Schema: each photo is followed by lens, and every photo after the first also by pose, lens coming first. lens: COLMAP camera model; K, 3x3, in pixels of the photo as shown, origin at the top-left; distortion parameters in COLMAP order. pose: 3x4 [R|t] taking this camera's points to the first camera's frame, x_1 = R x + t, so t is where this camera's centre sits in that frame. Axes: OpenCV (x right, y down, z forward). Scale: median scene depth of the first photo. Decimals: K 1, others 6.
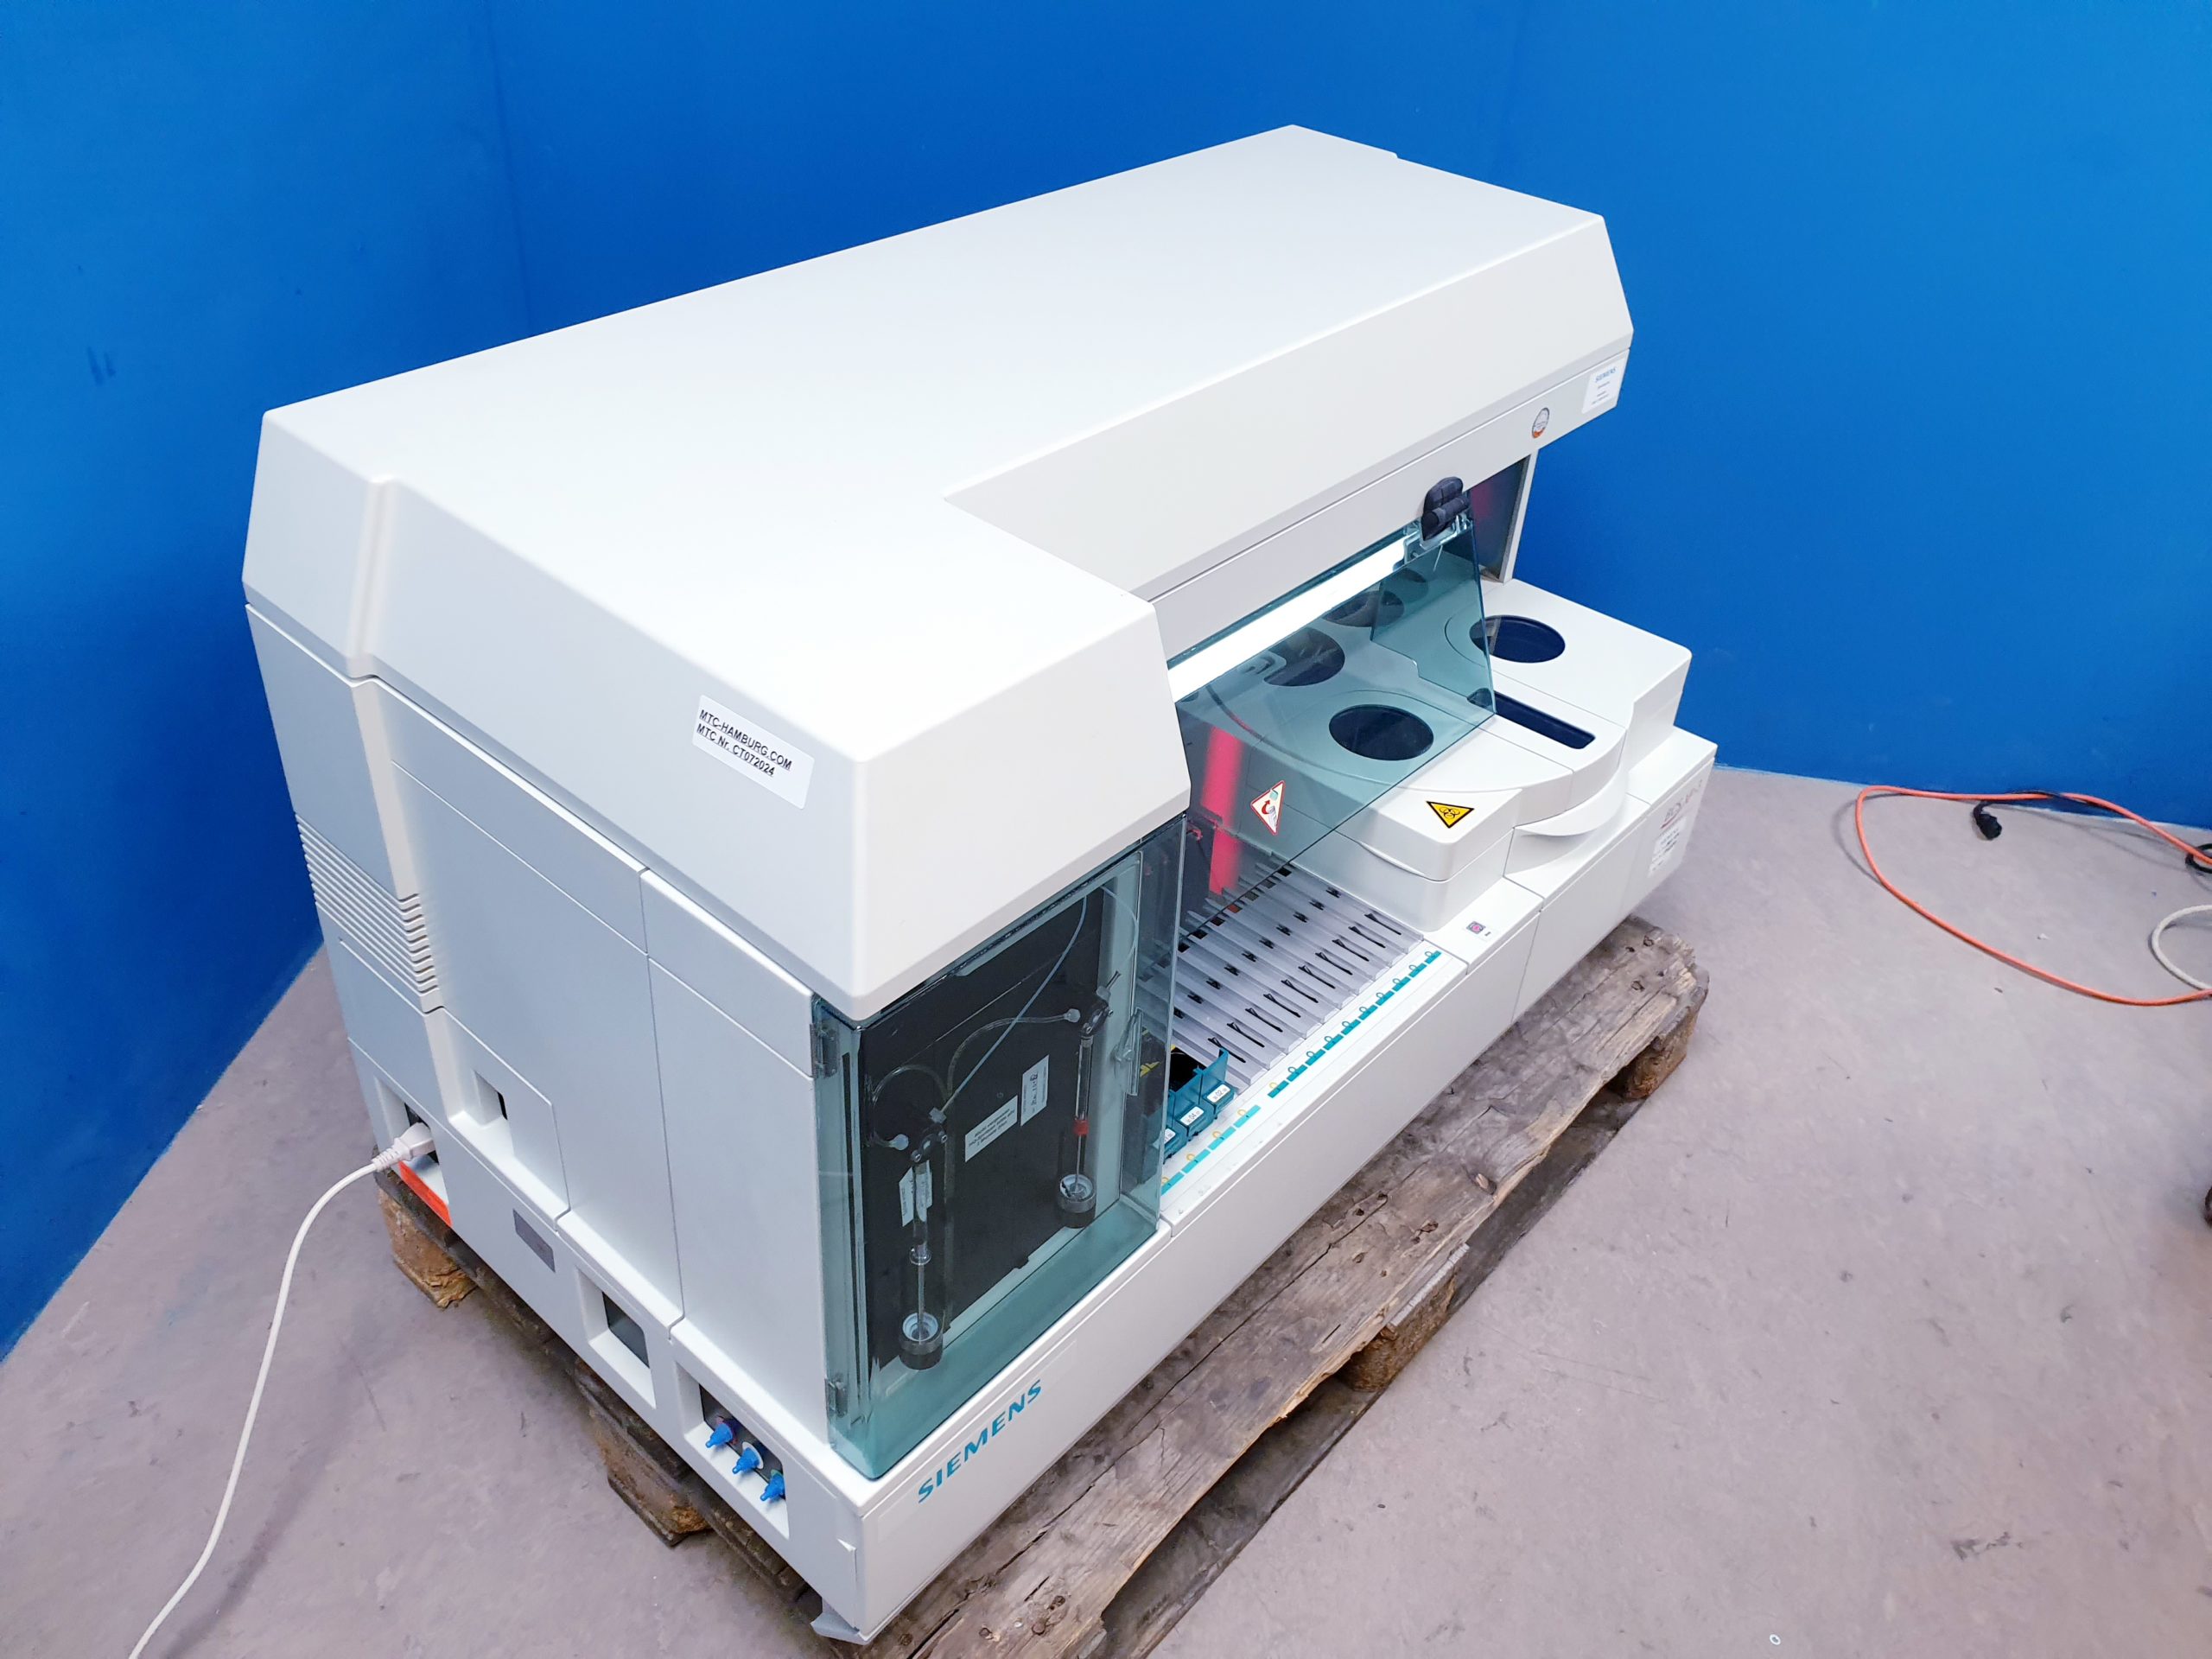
lens RADIAL K [[1738.4, 0, 1113.3], [0, 1738.4, 811.3], [0, 0, 1]] dist [0.008184, 0.016122]
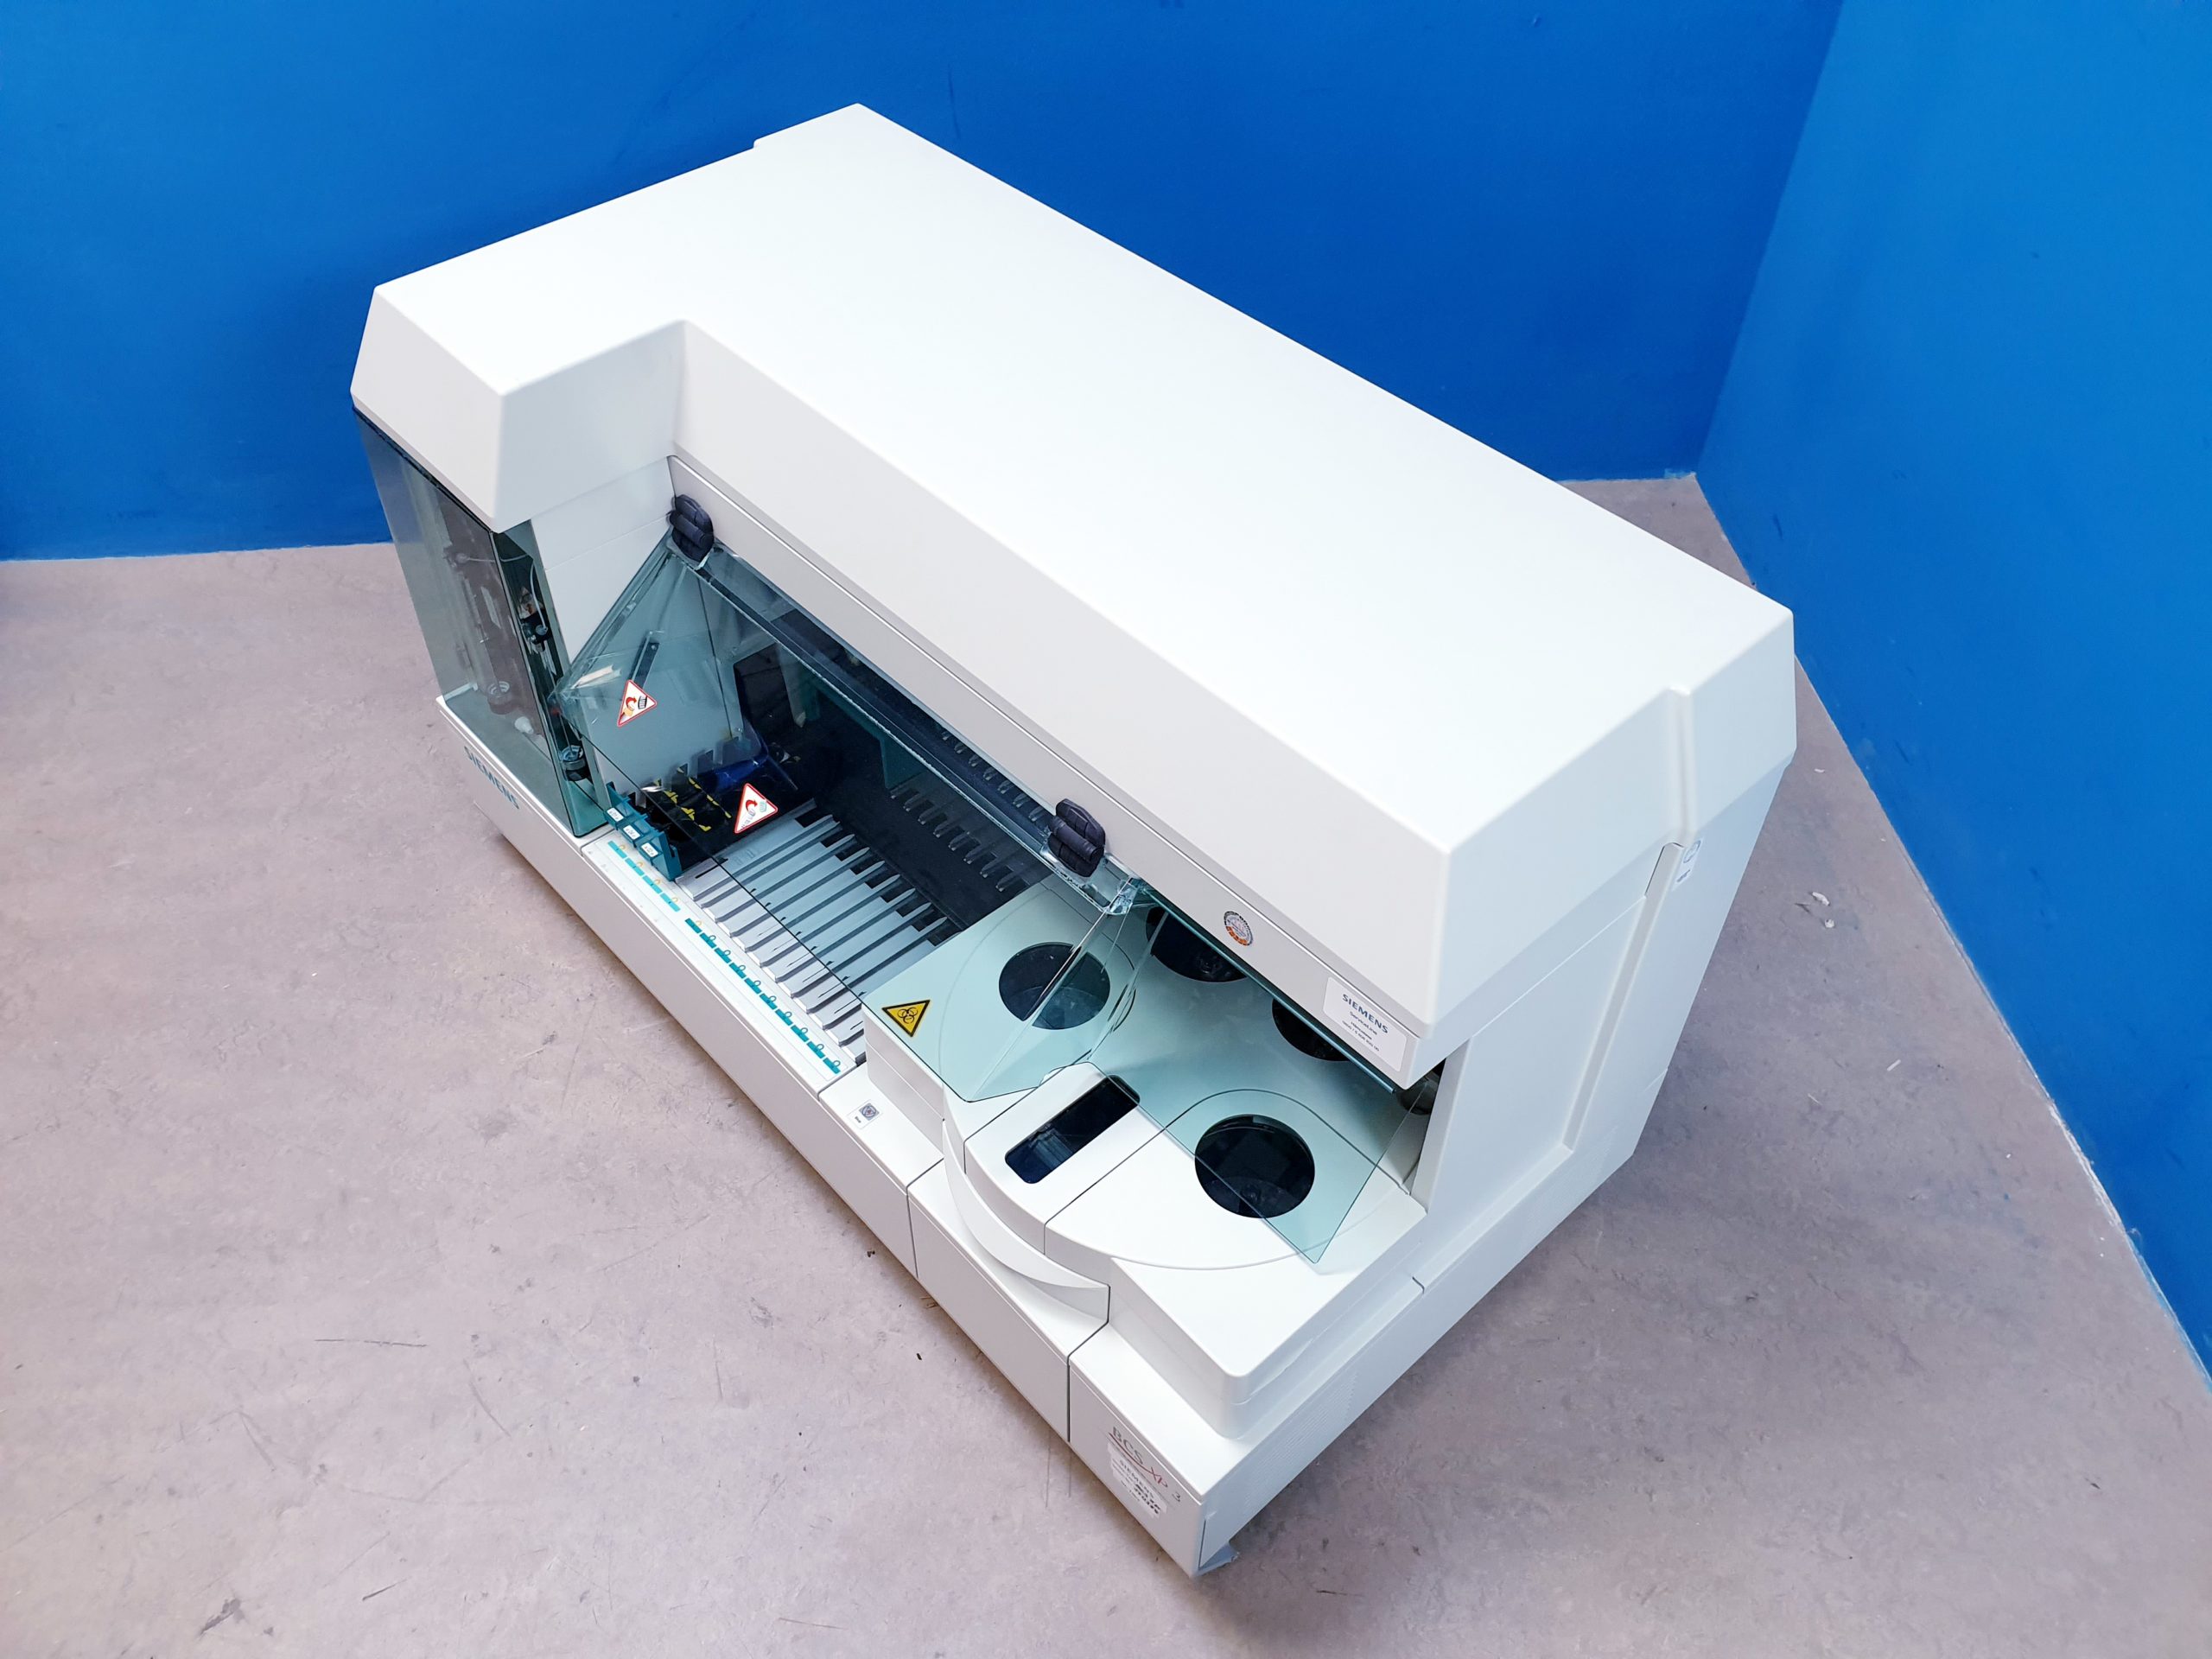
lens RADIAL K [[1738.4, 0, 1081.5], [0, 1738.4, 842.7], [0, 0, 1]] dist [0.008184, 0.016122]
pose [[-0.116592, 0.679656, -0.724206, 1.029580], [-0.595566, 0.535688, 0.598615, -0.868252], [0.794801, 0.501106, 0.342323, 0.866715]]
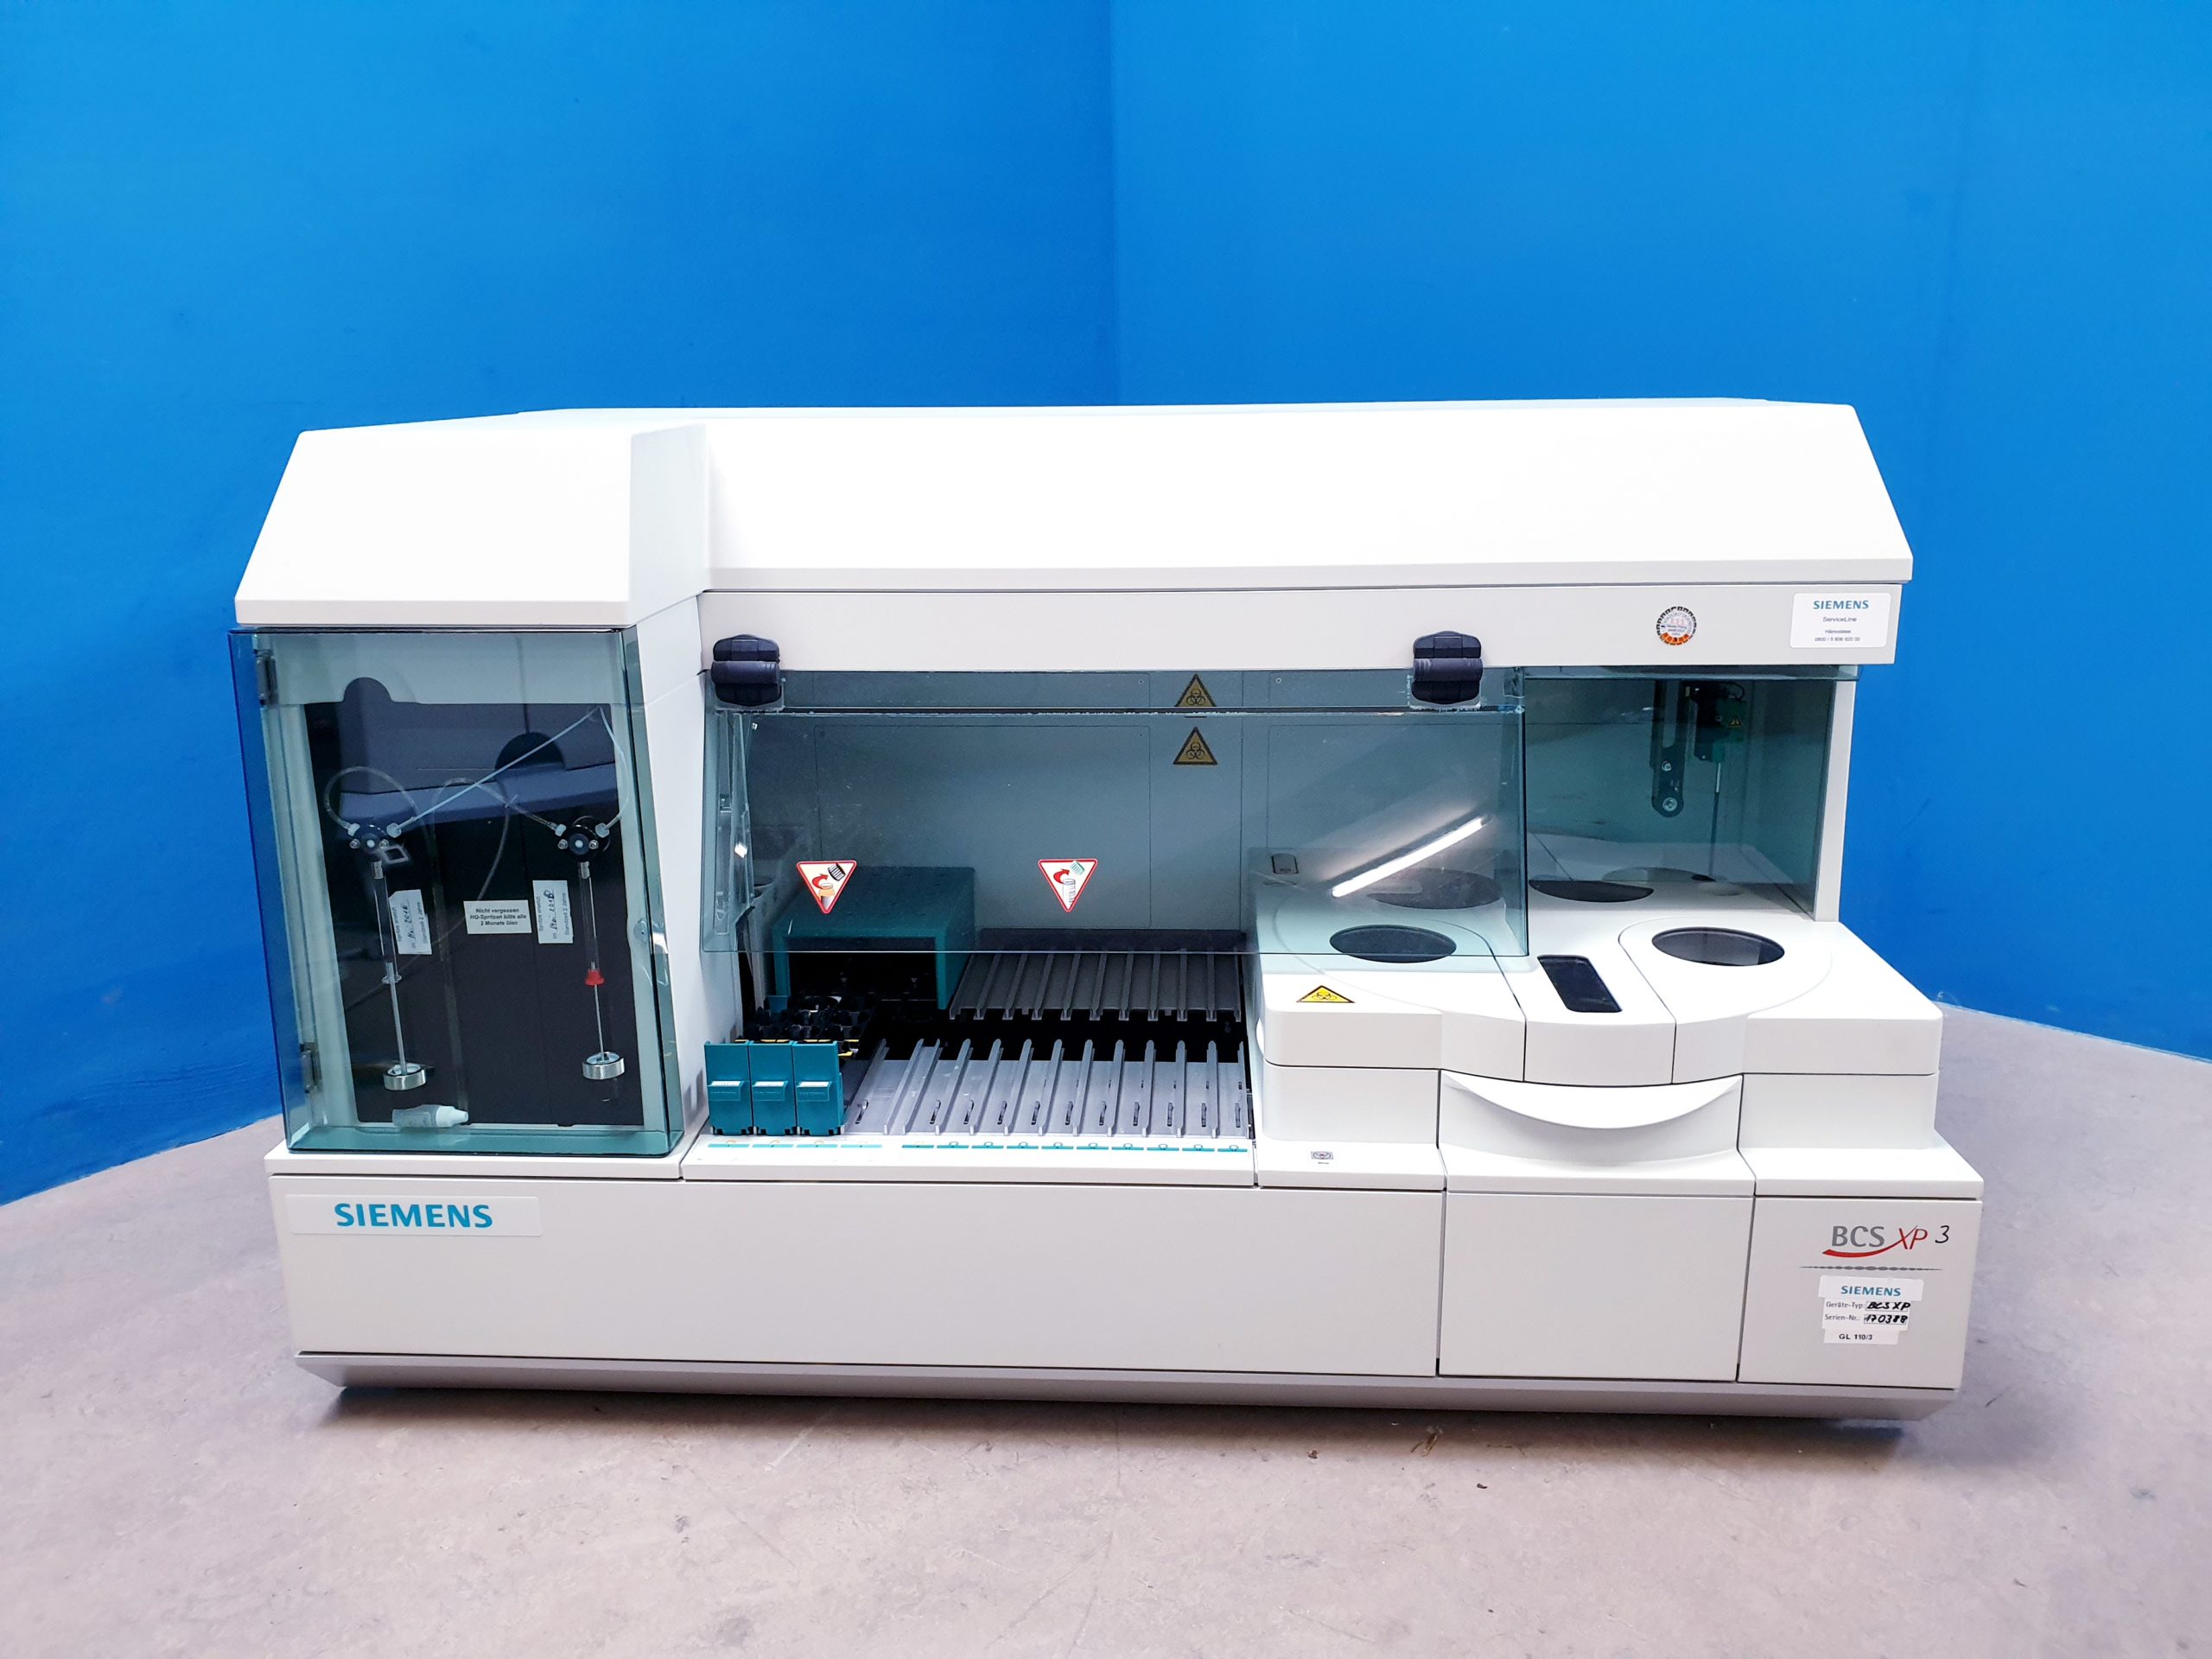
lens RADIAL K [[1738.4, 0, 1098.3], [0, 1738.4, 841.7], [0, 0, 1]] dist [0.008184, 0.016122]
pose [[0.612943, 0.141675, -0.777321, 0.939343], [-0.425536, 0.888118, -0.173680, 0.153734], [0.665747, 0.437234, 0.604654, 0.503632]]
